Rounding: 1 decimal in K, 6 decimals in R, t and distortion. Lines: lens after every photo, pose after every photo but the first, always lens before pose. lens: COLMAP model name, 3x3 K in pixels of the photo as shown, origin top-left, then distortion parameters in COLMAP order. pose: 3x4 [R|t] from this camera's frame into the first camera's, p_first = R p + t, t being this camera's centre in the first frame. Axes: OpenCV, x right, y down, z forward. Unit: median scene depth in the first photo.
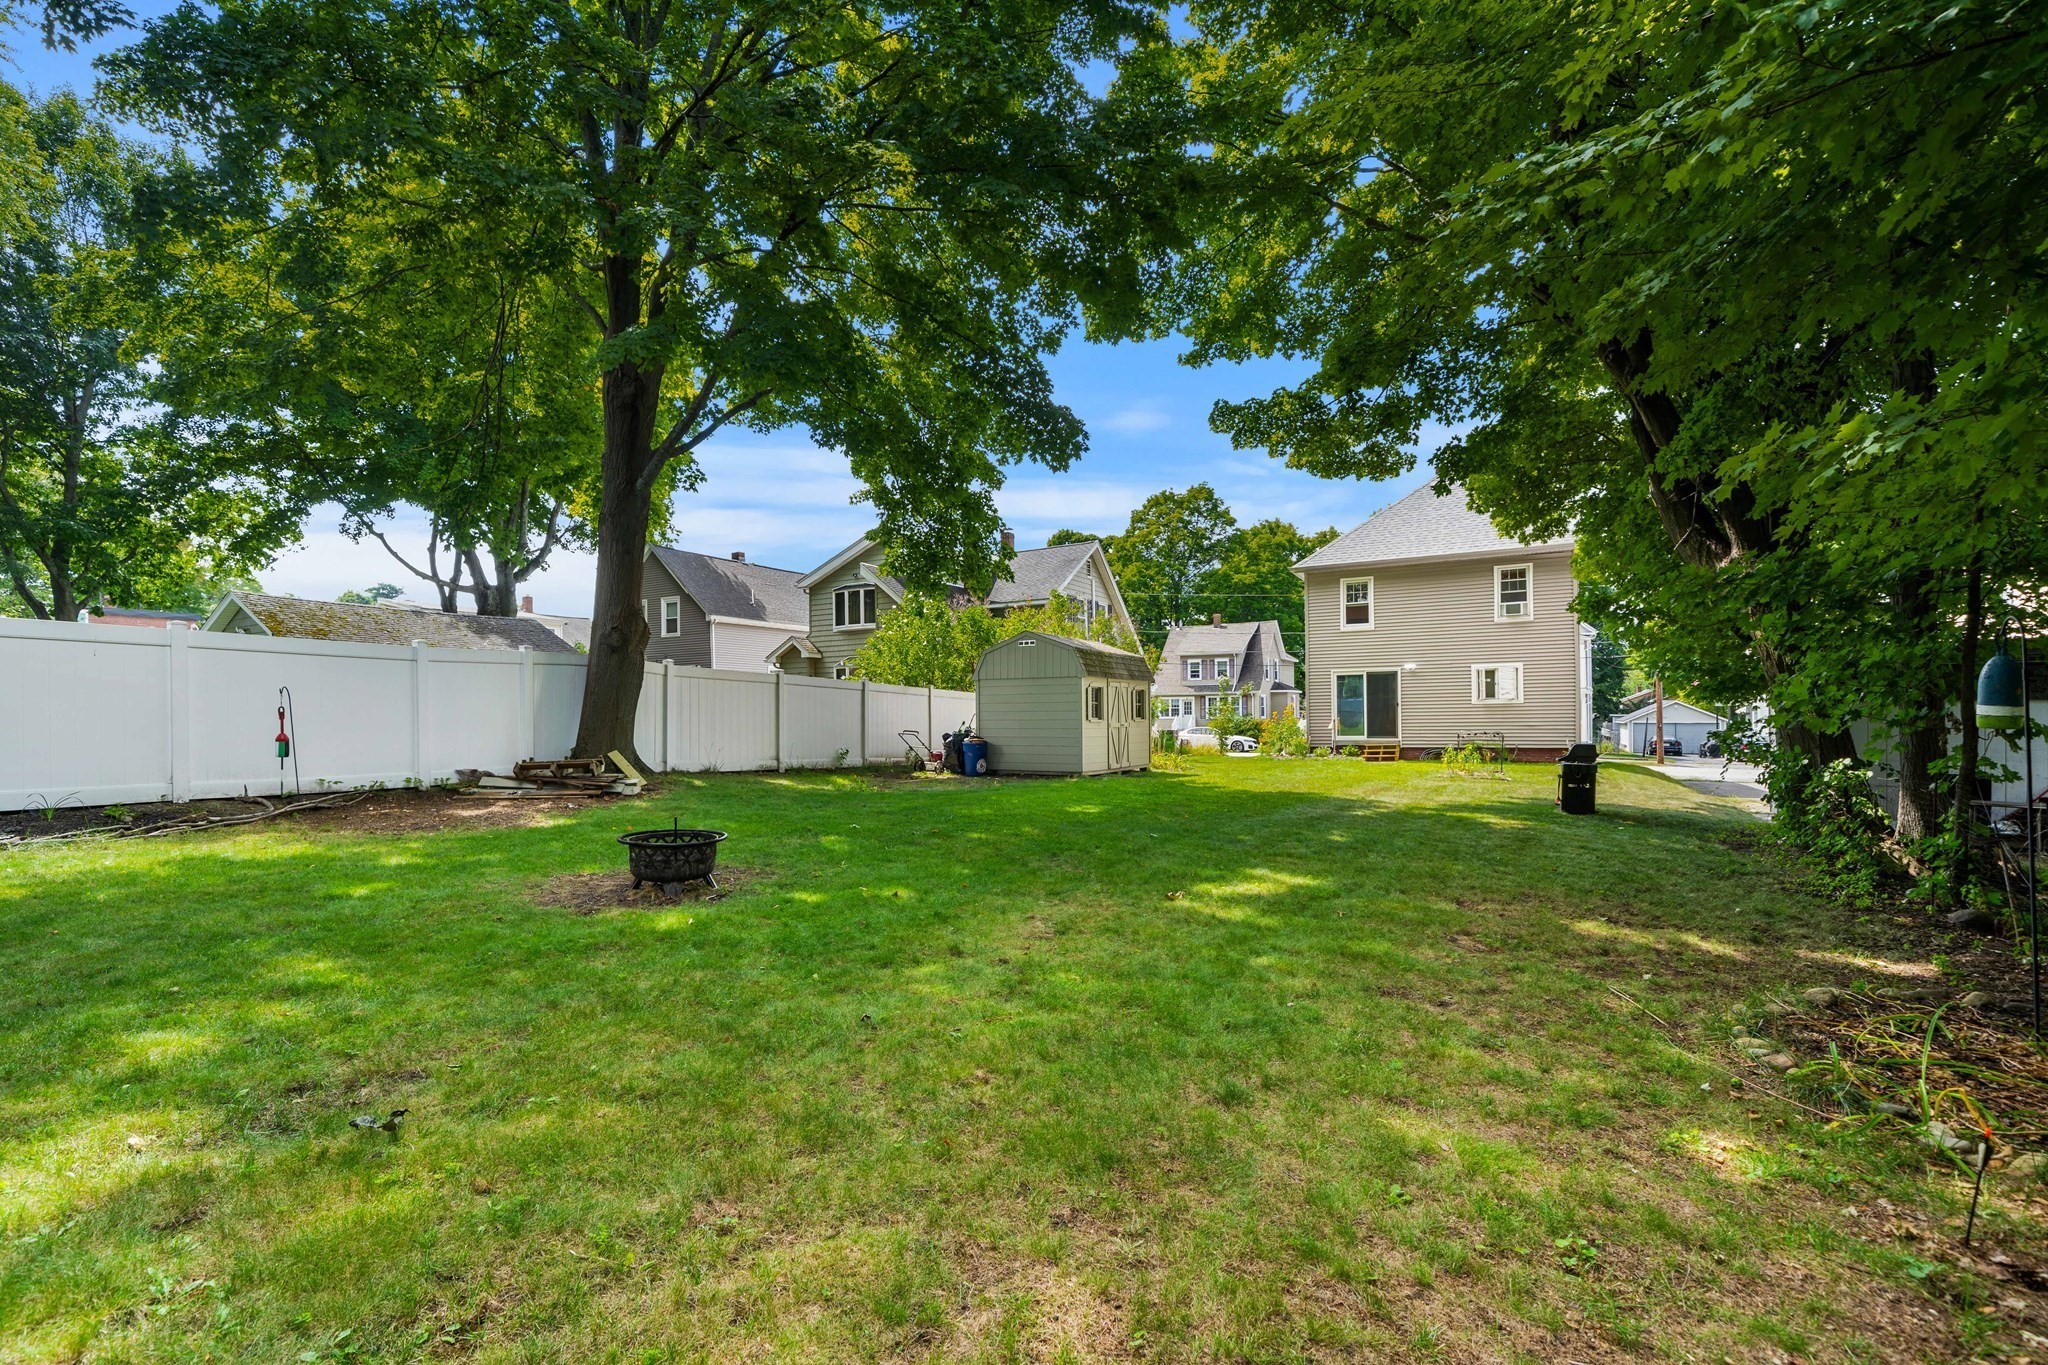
lens RADIAL K [[899.1, 0, 1024.4], [0, 899.1, 697.1], [0, 0, 1]] dist [0.003583, -0.000111]
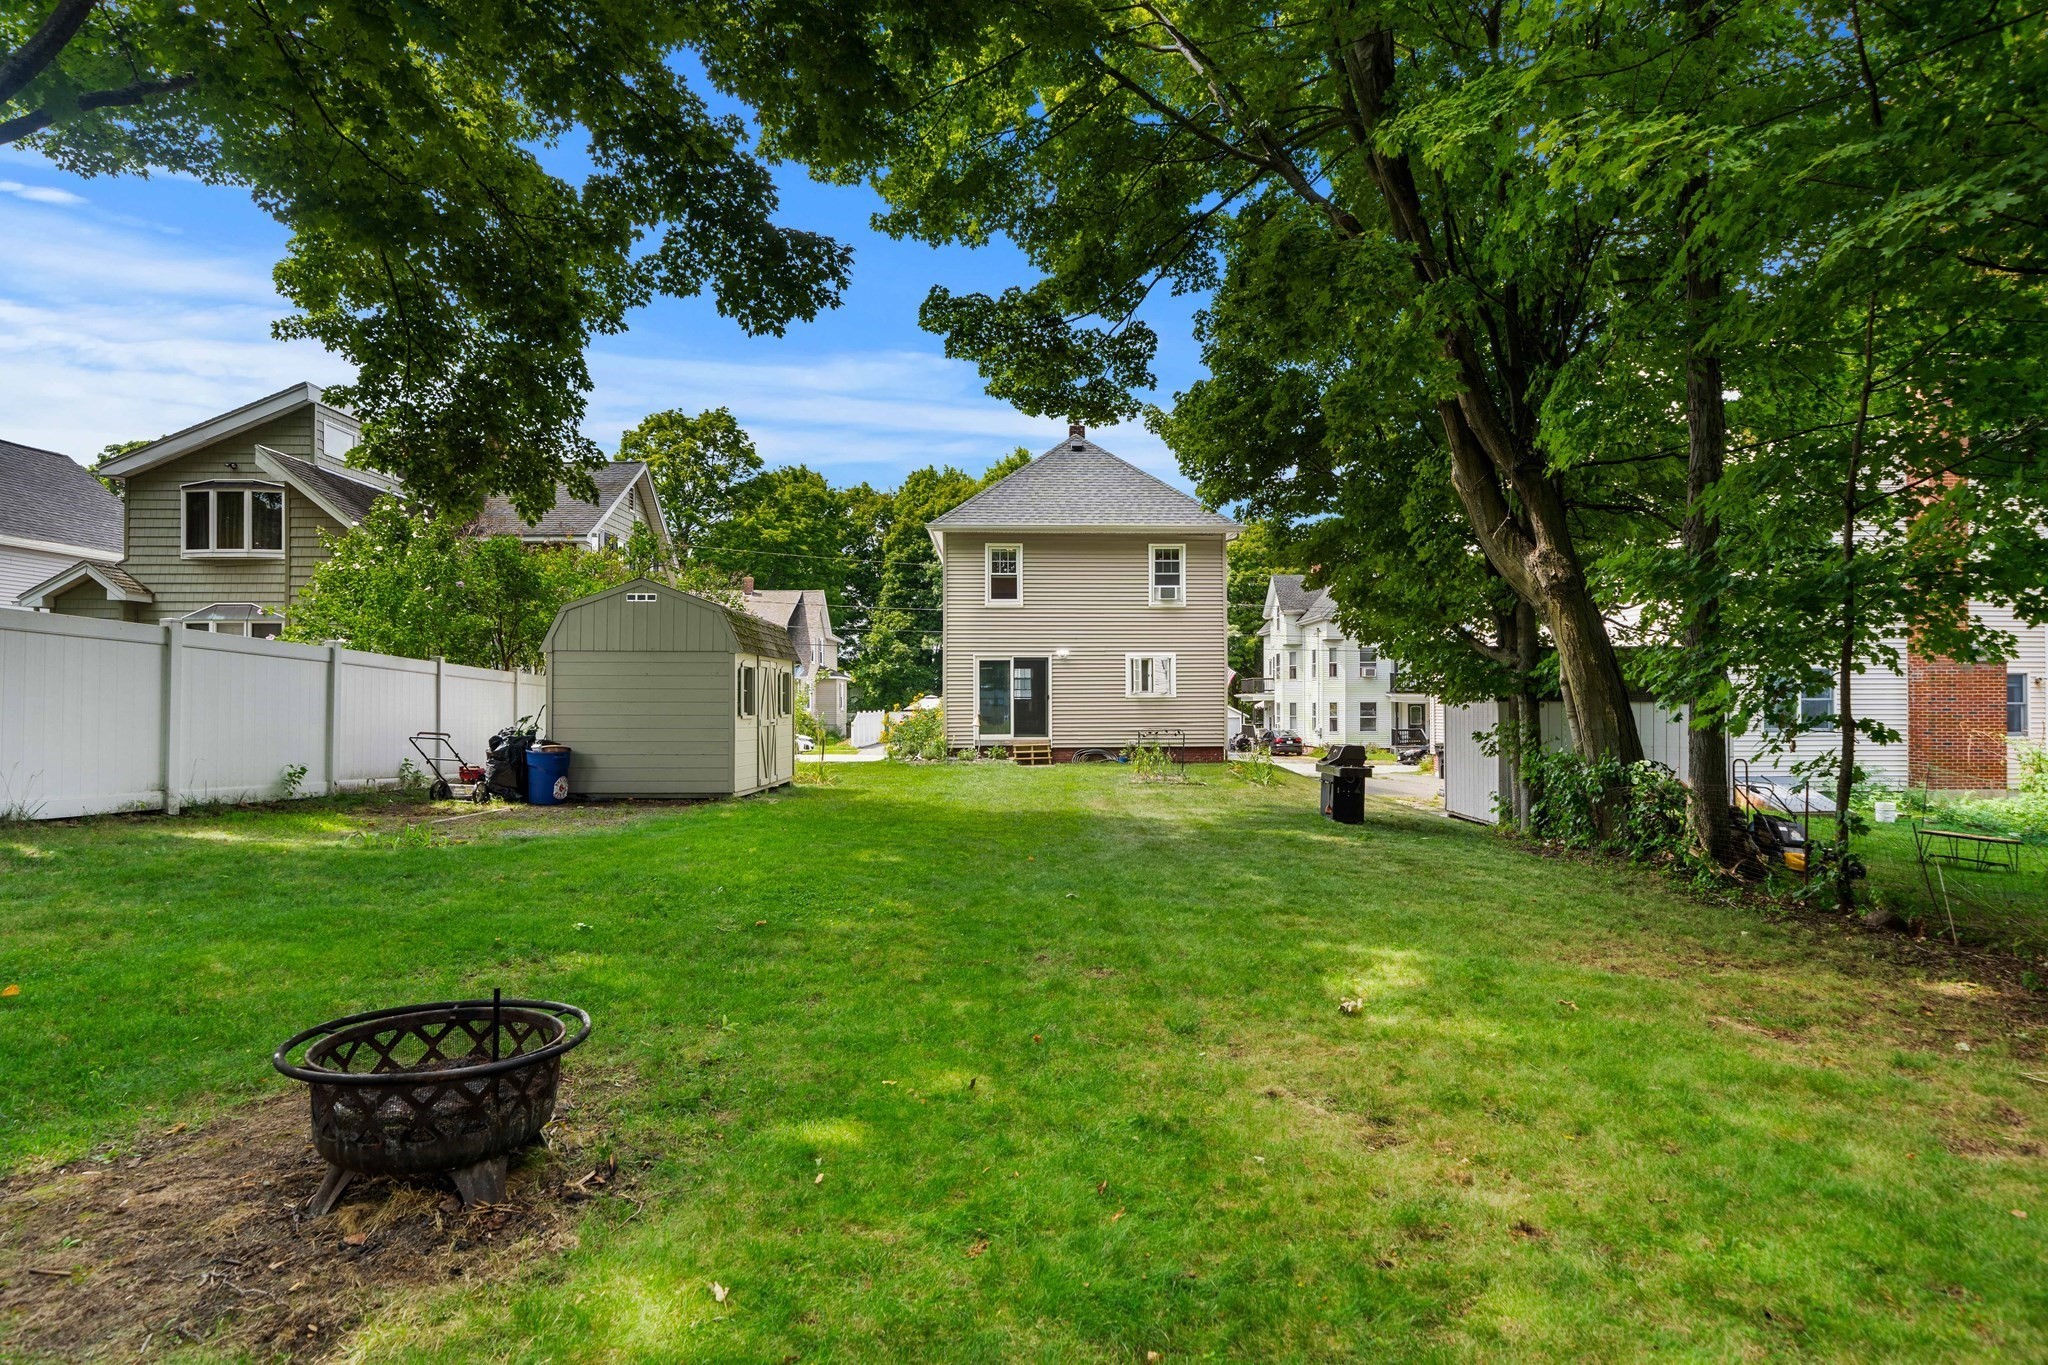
lens RADIAL K [[1068.2, 0, 1025.2], [0, 1068.2, 677.9], [0, 0, 1]] dist [-0.006742, 0.000838]
pose [[0.846080, 0.021407, 0.532626, -0.145564], [-0.018635, 0.999770, -0.010579, 0.001266], [-0.532730, -0.000975, 0.846284, 0.168555]]
